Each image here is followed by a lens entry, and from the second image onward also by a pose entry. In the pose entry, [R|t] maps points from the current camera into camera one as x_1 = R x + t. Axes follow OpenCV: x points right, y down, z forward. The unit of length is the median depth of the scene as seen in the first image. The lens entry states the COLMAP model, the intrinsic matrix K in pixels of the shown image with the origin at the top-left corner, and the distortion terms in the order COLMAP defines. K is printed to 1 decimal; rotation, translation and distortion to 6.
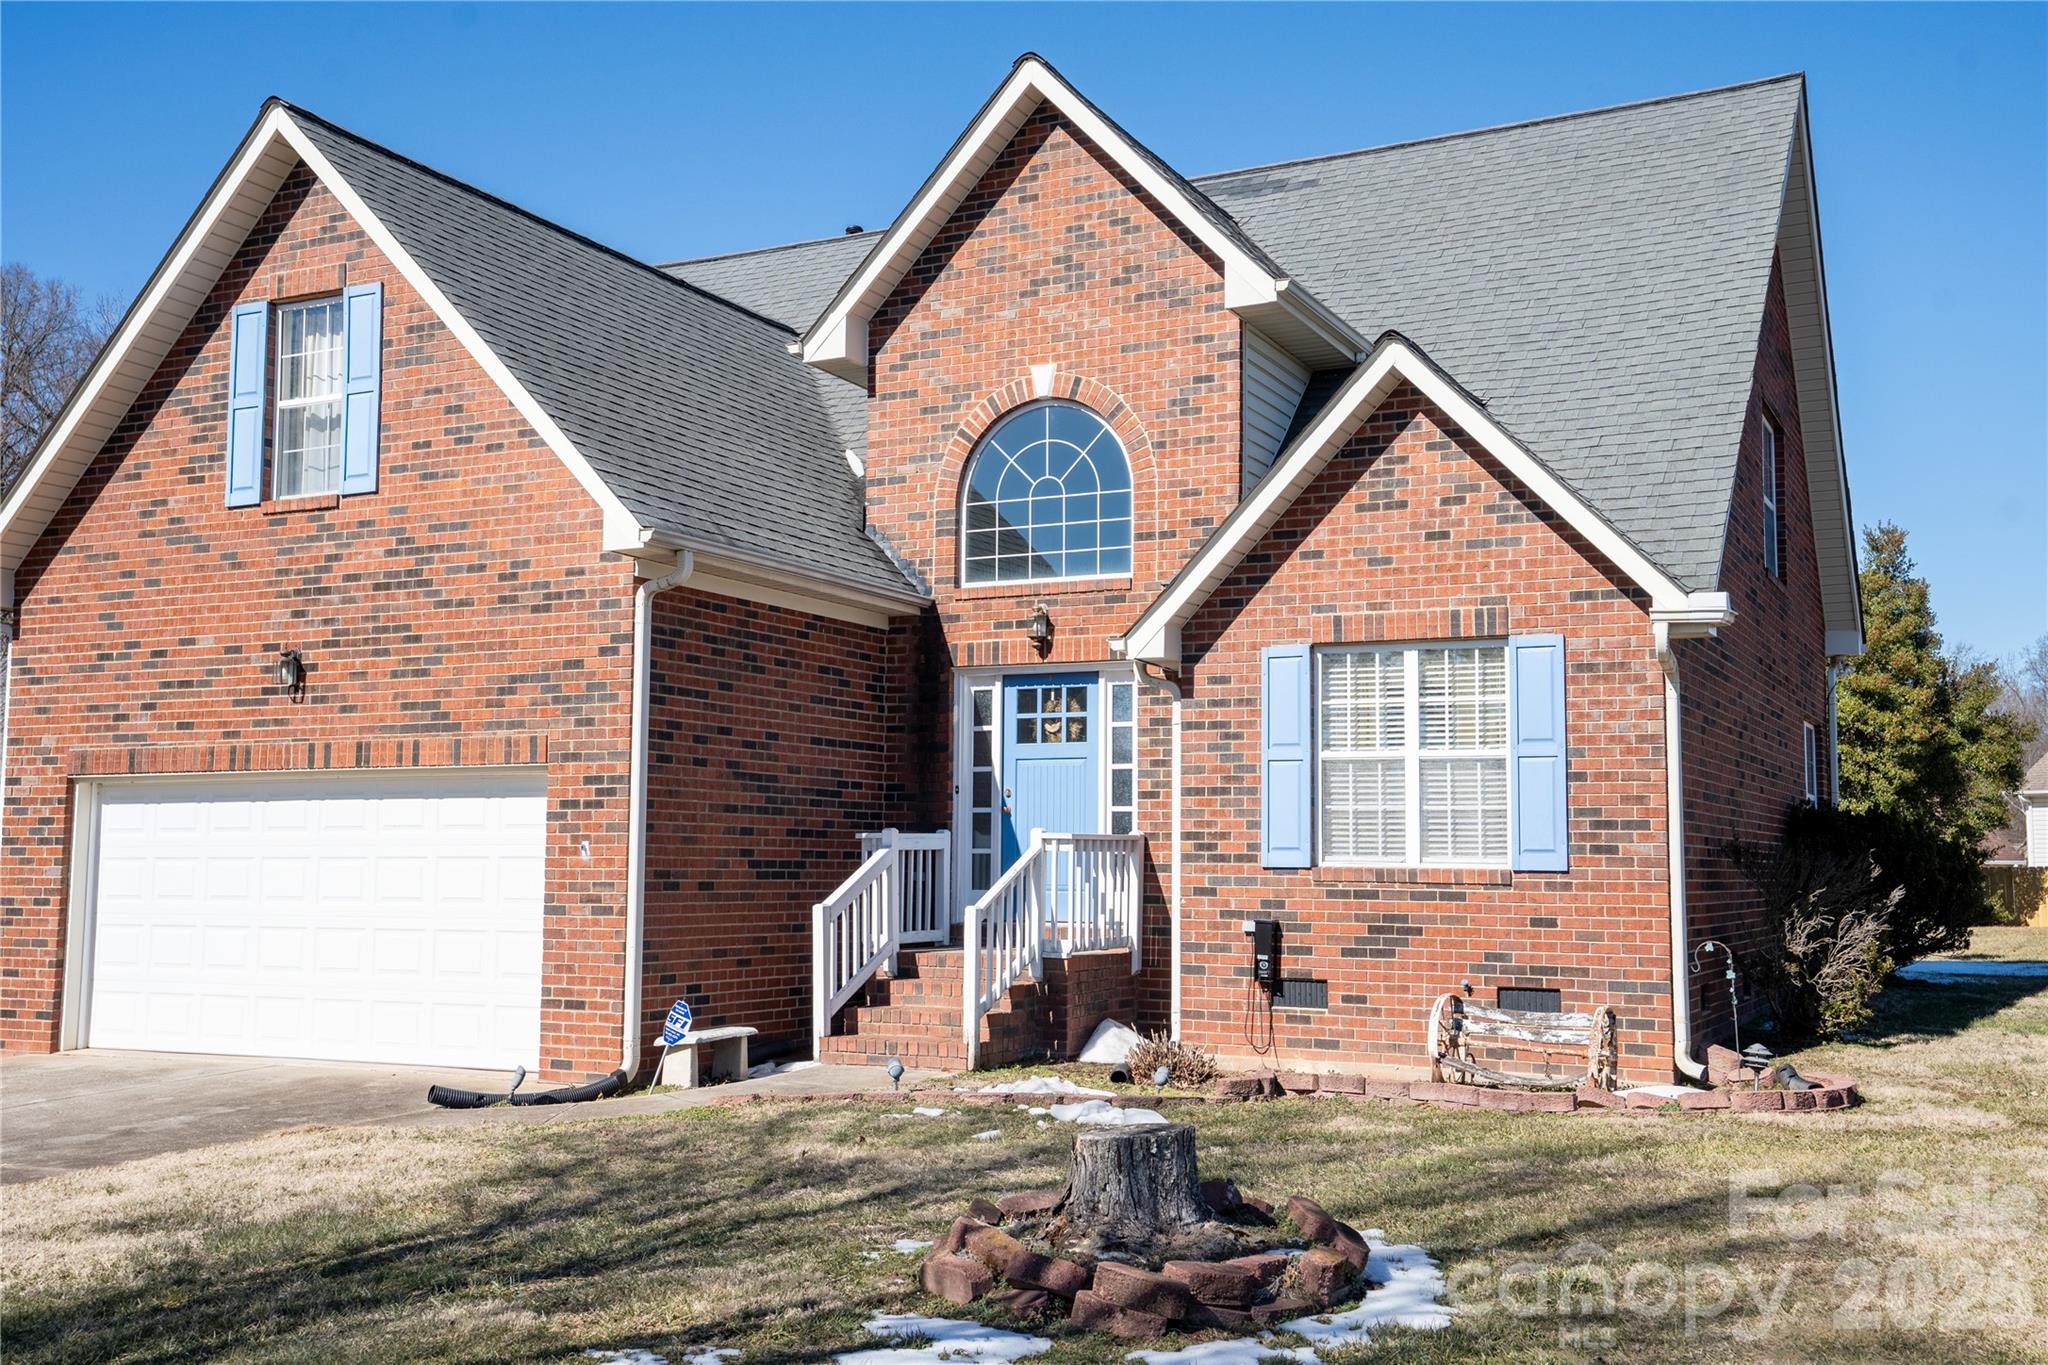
lens RADIAL K [[1966.9, 0, 1021.5], [0, 1966.9, 703.1], [0, 0, 1]] dist [0.044589, 0.098198]
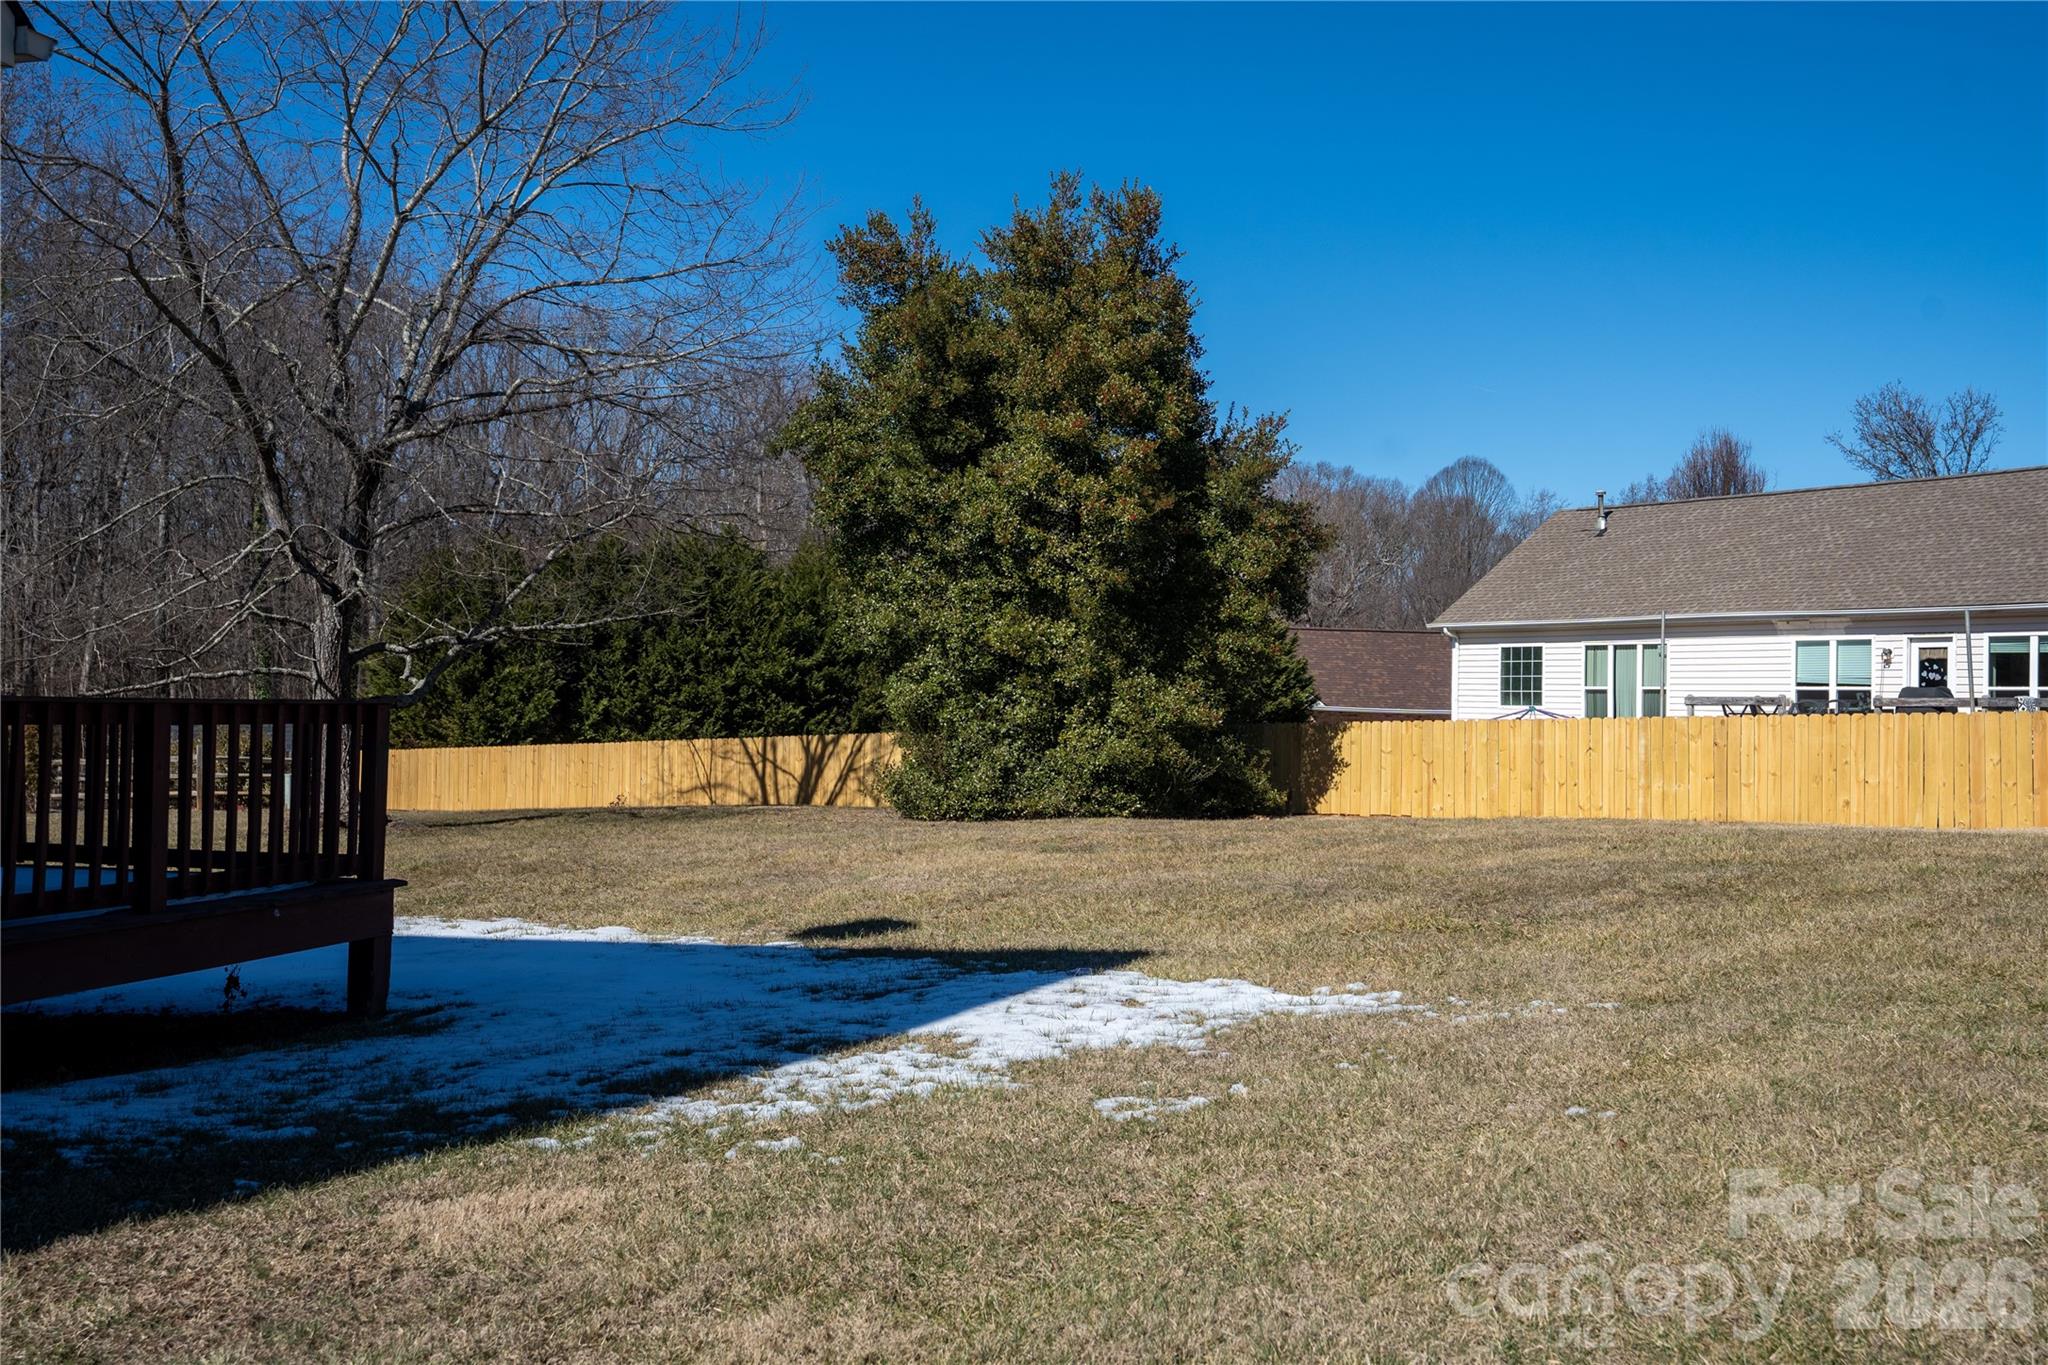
lens RADIAL K [[1966.9, 0, 1021.5], [0, 1966.9, 703.1], [0, 0, 1]] dist [0.044589, 0.098198]
pose [[0.985669, 0.007222, 0.168536, 0.830499], [-0.020825, 0.996650, 0.079088, 0.070941], [-0.167400, -0.081464, 0.982517, 1.063670]]
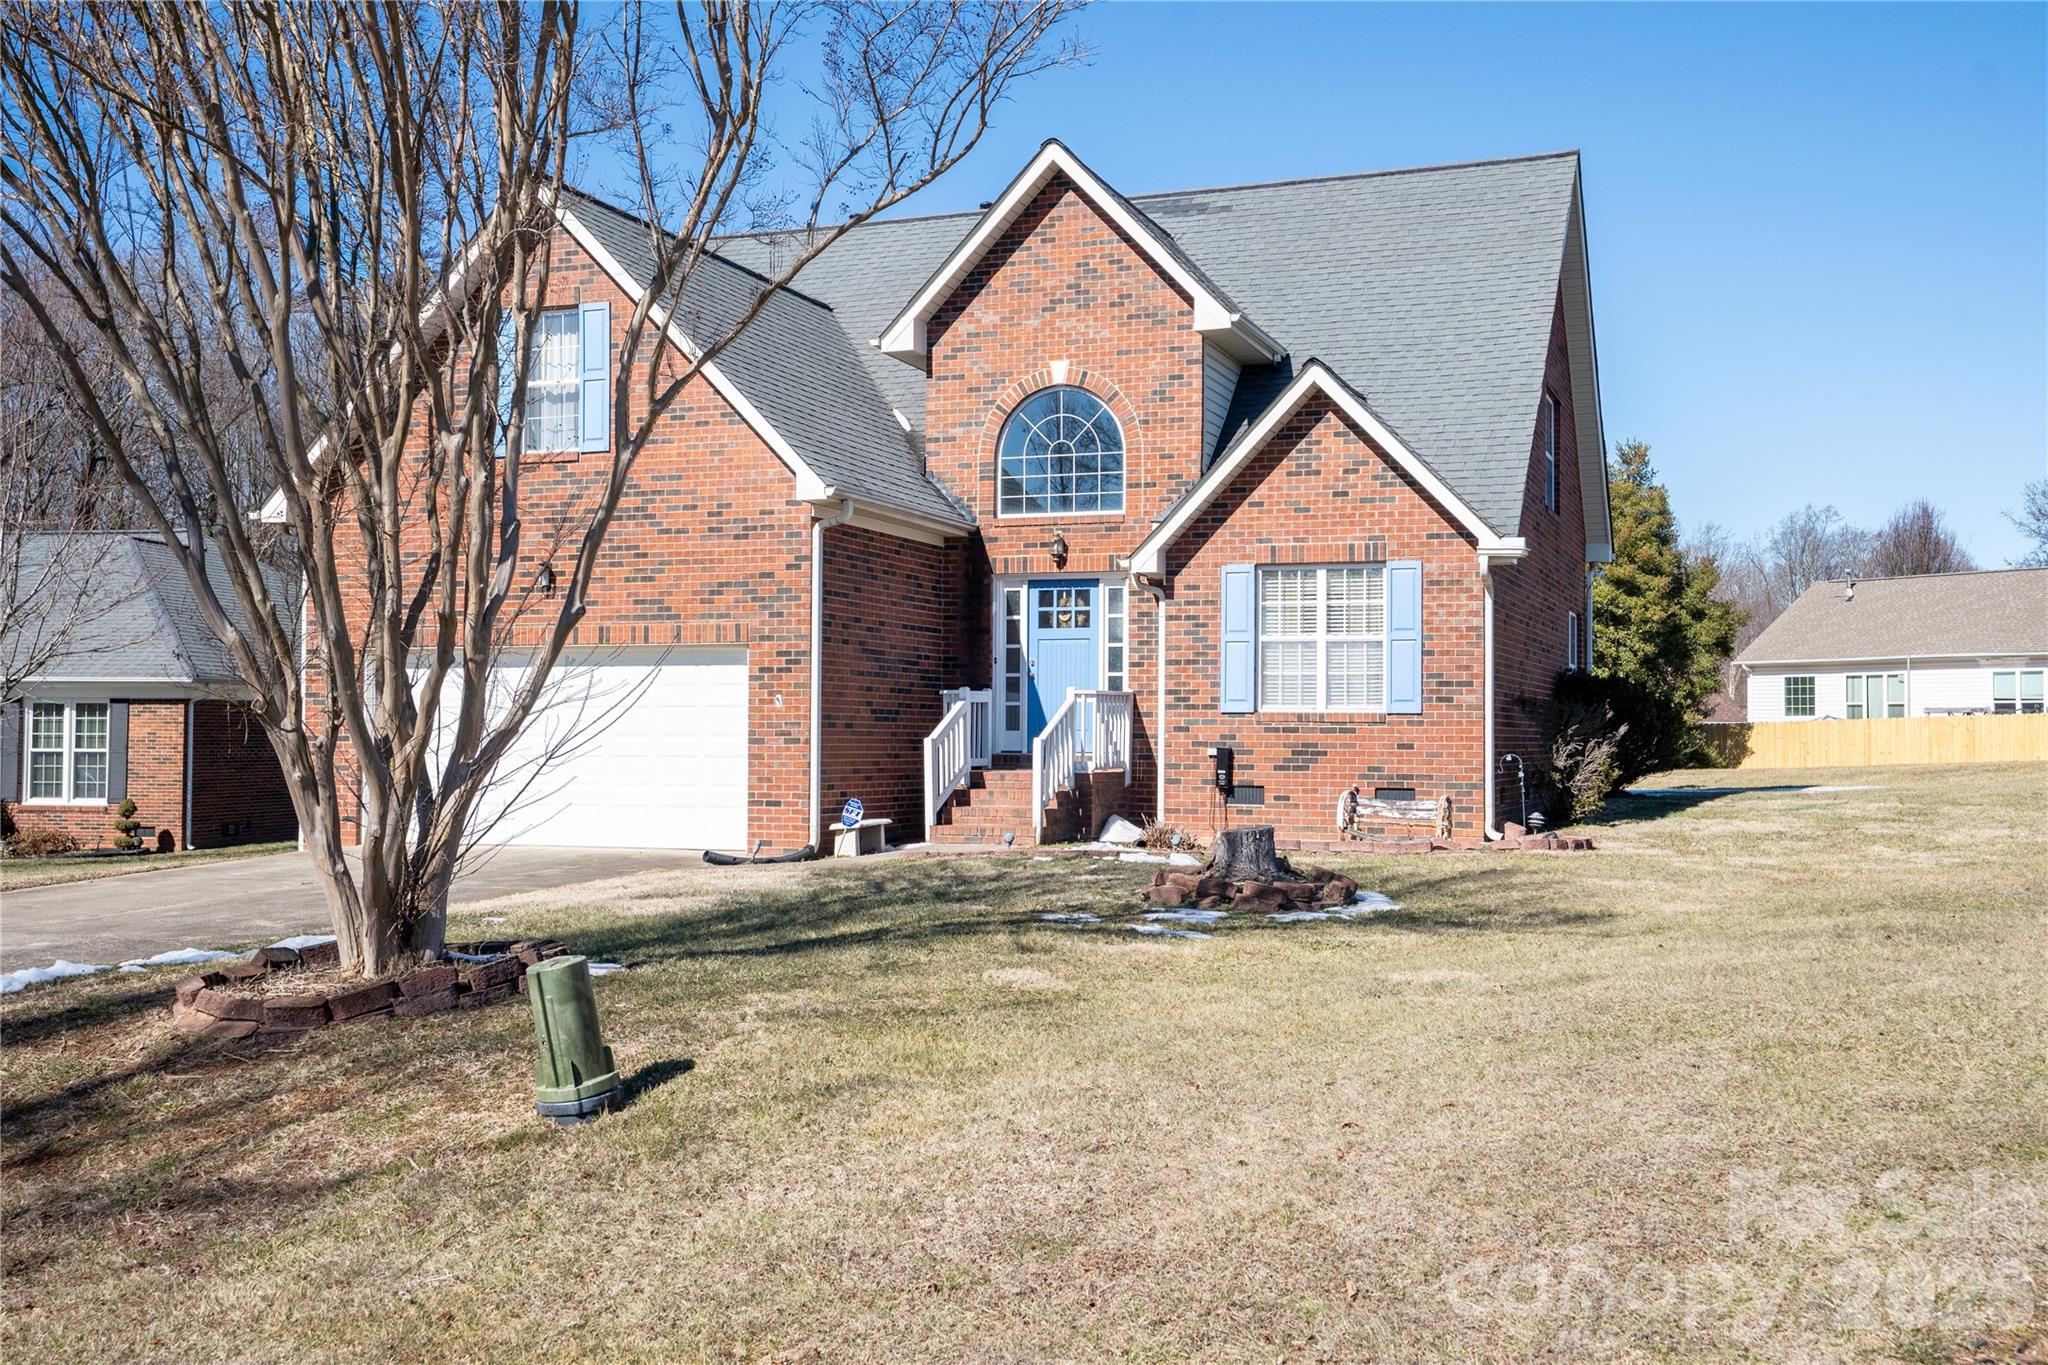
lens RADIAL K [[1966.9, 0, 1021.5], [0, 1966.9, 703.1], [0, 0, 1]] dist [0.044589, 0.098198]
pose [[0.994470, -0.000190, 0.105019, -0.185357], [-0.006759, 0.997810, 0.065805, -0.021650], [-0.104802, -0.066151, 0.992291, -0.471304]]
